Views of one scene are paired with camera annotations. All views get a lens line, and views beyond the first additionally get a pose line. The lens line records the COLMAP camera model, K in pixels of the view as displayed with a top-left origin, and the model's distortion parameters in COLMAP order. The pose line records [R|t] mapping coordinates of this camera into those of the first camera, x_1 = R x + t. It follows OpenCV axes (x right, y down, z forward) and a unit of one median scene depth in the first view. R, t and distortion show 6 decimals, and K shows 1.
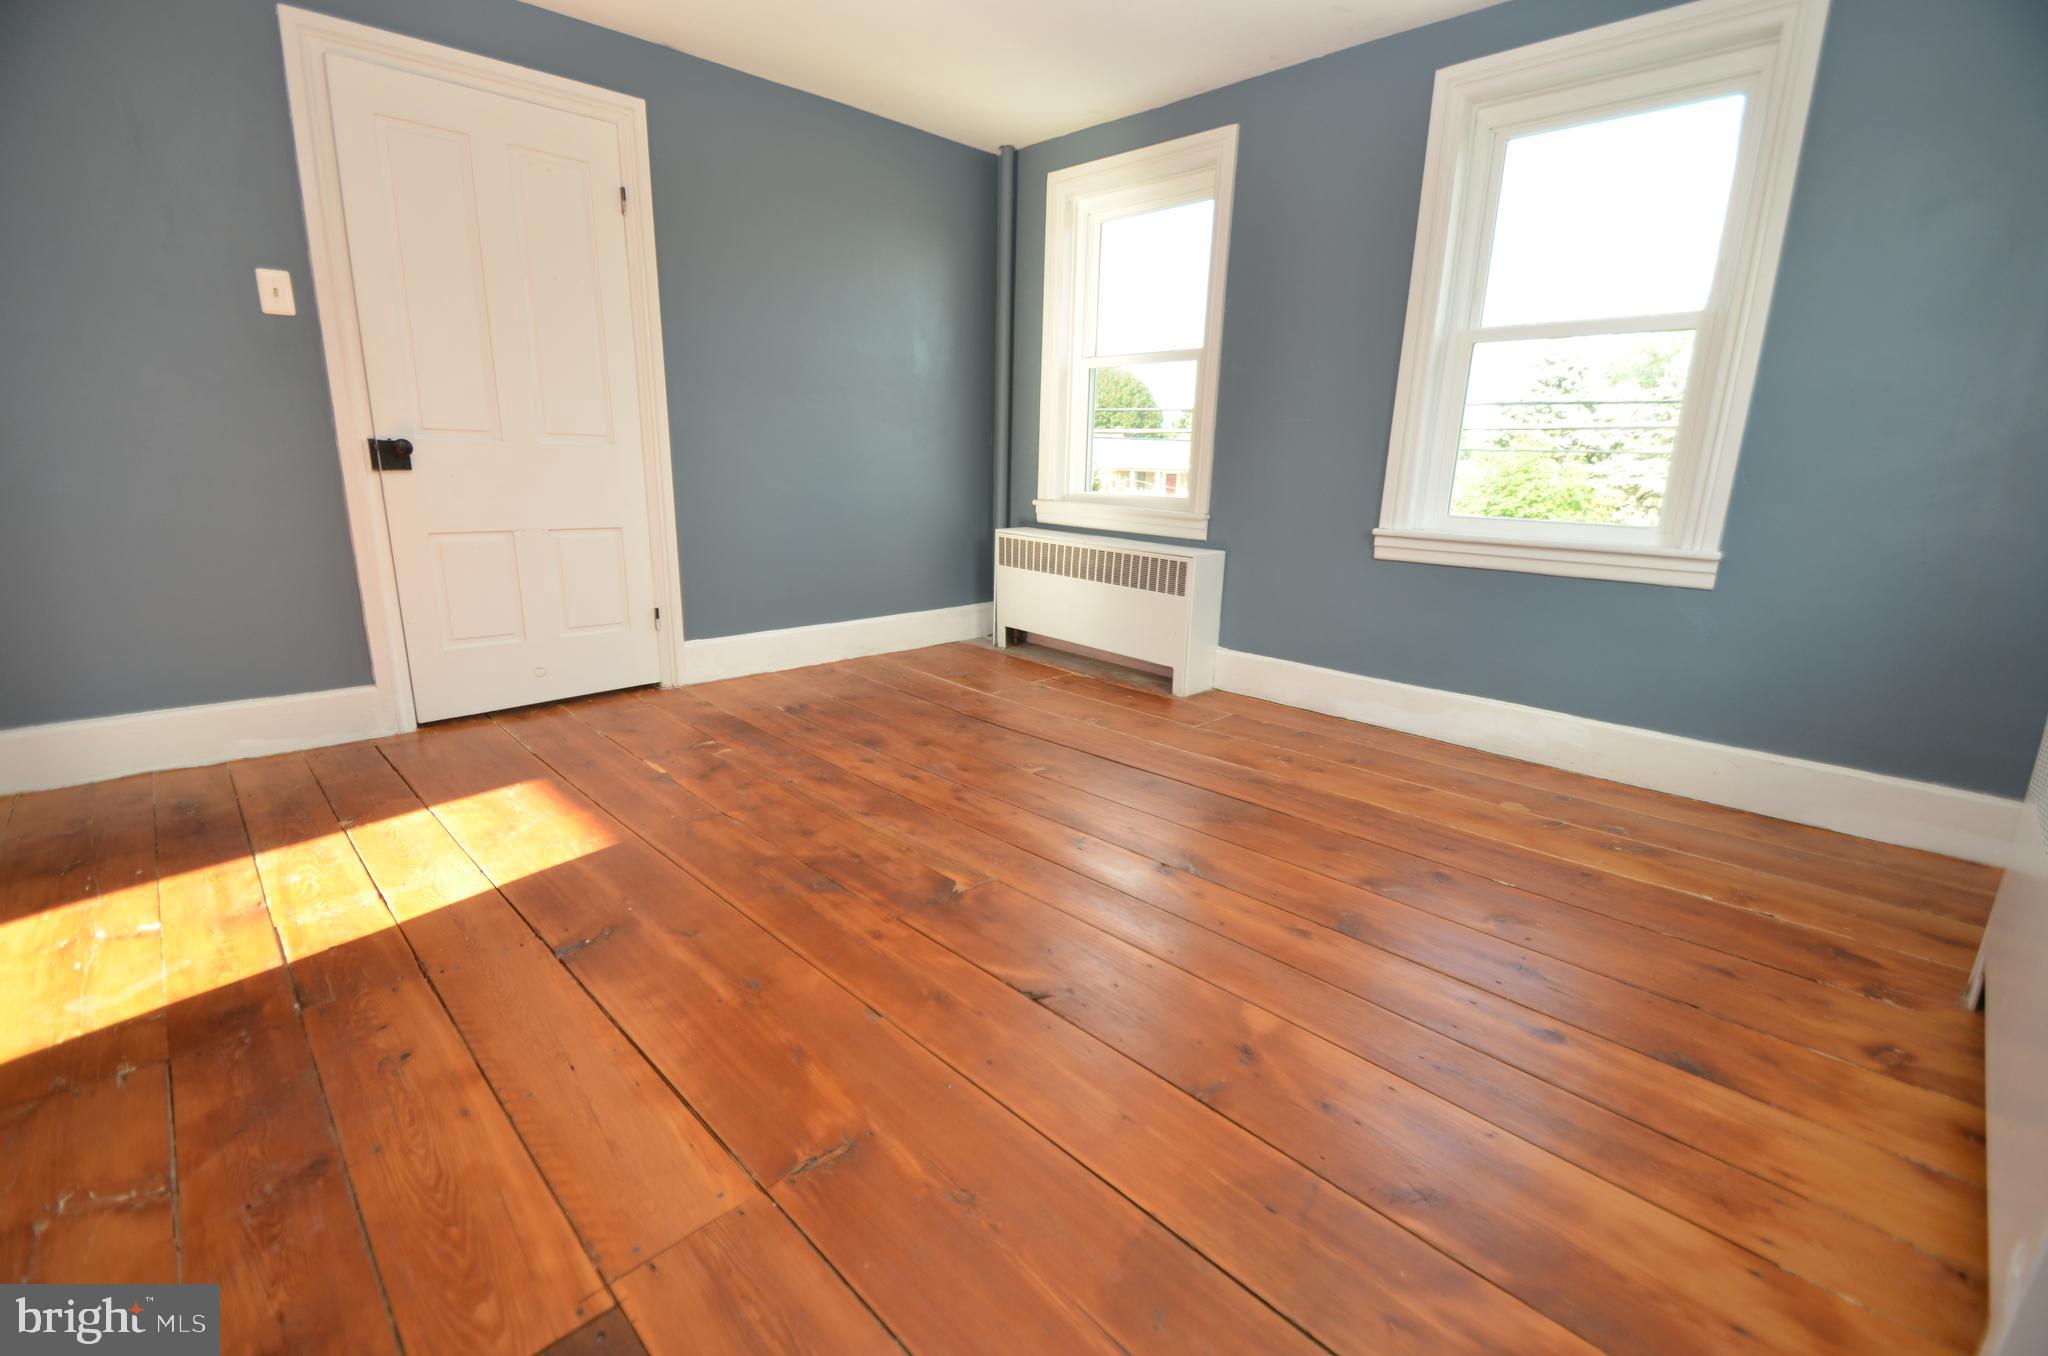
lens RADIAL K [[904.9, 0, 1022.0], [0, 904.9, 693.5], [0, 0, 1]] dist [0.001096, -0.000123]
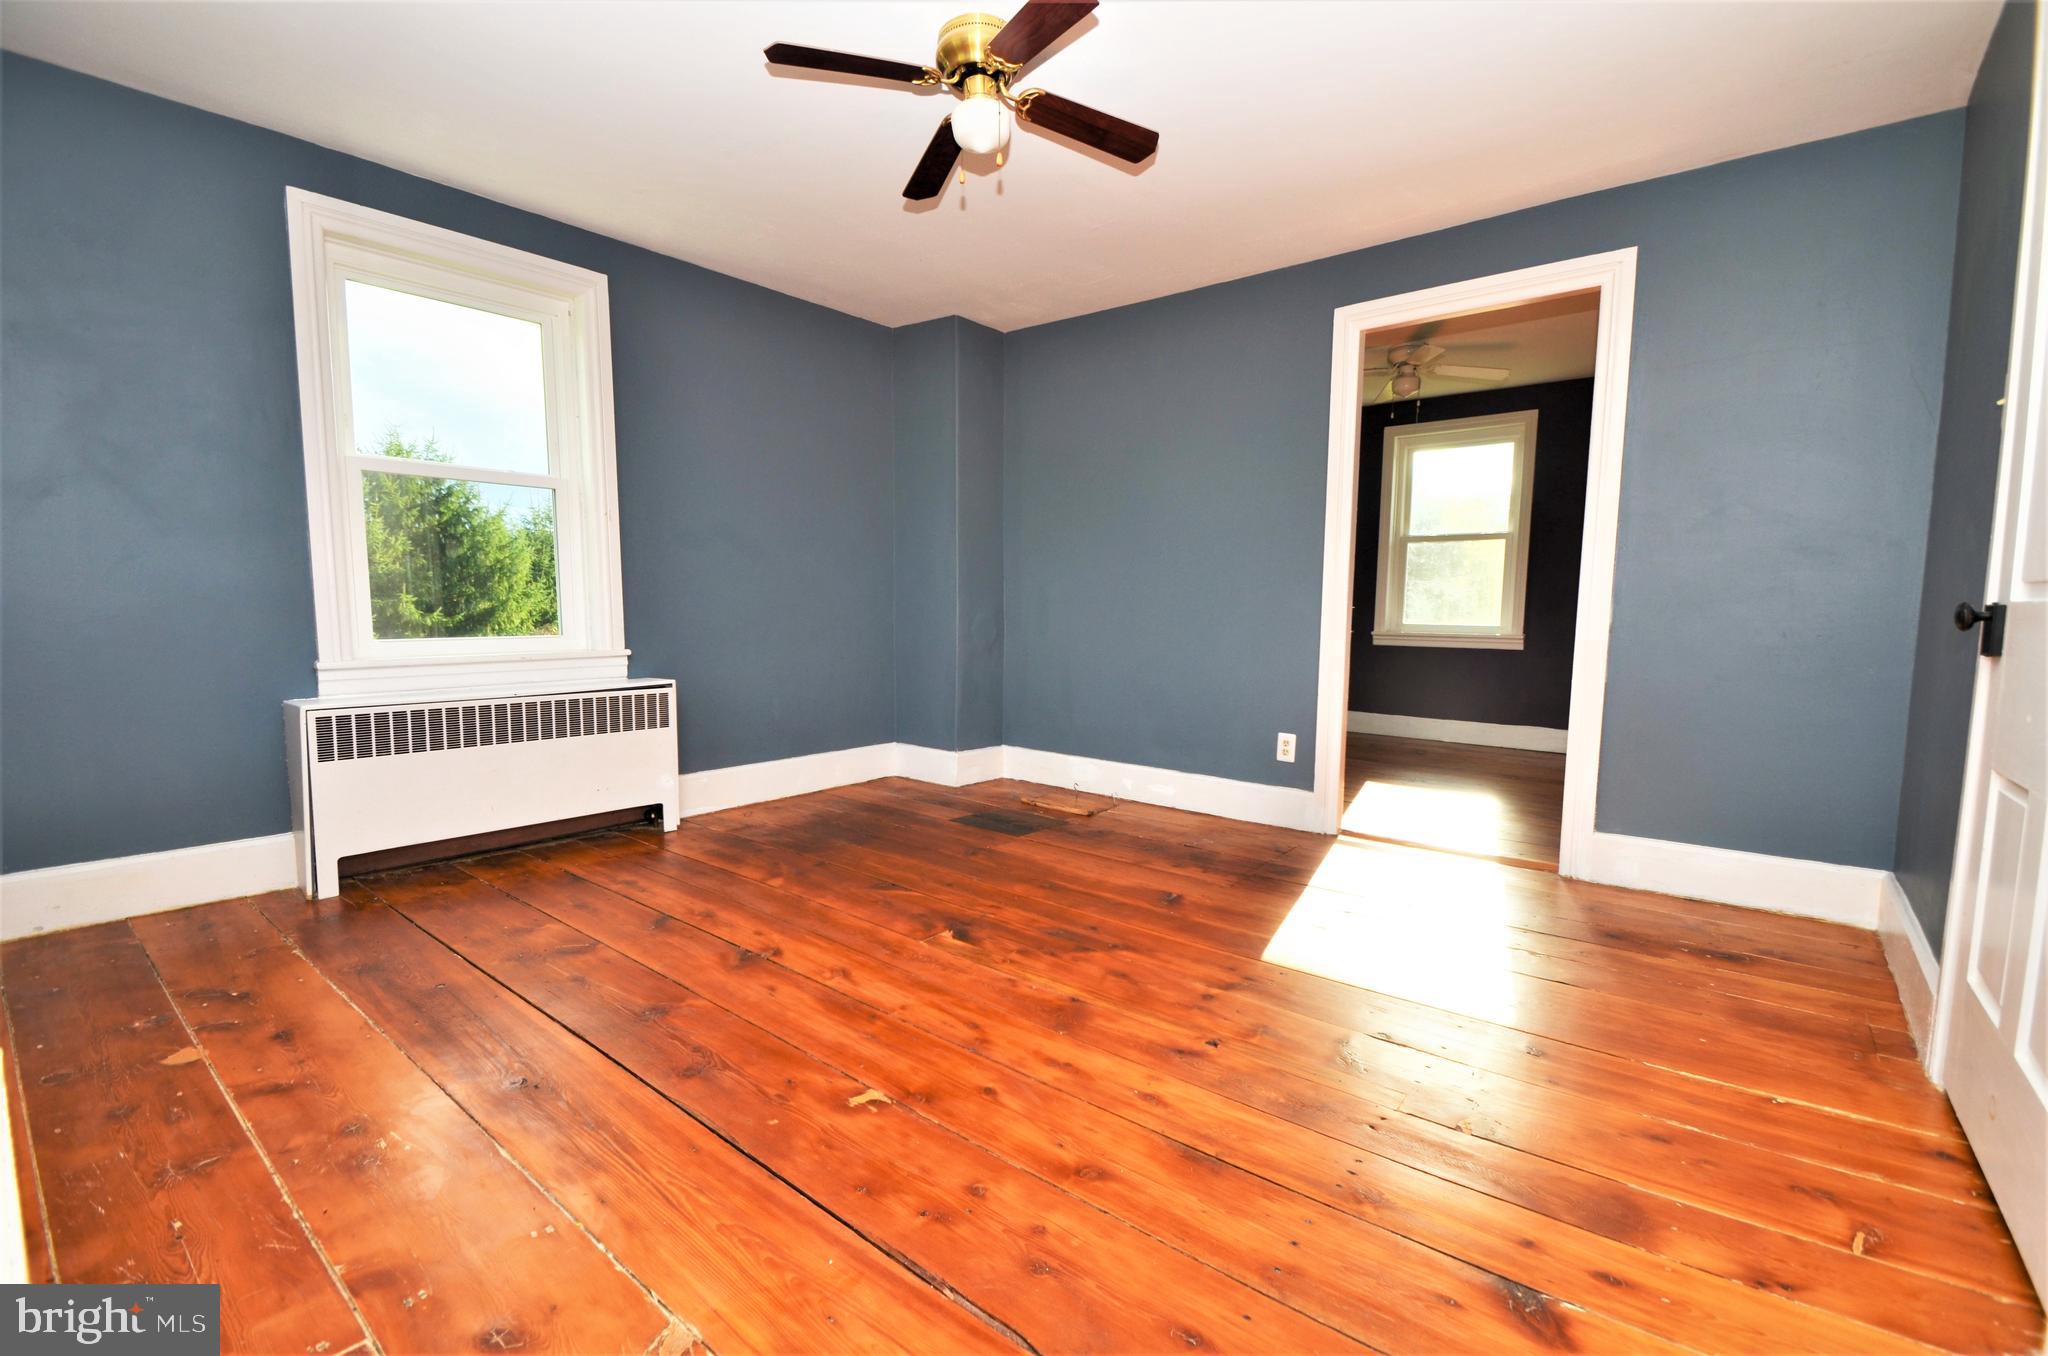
lens RADIAL K [[904.9, 0, 1022.0], [0, 904.9, 693.5], [0, 0, 1]] dist [0.001096, -0.000123]
pose [[-0.992638, -0.022066, -0.119088, -0.012695], [-0.061329, 0.939460, 0.337125, -0.507114], [0.104440, 0.341947, -0.933898, 1.985027]]
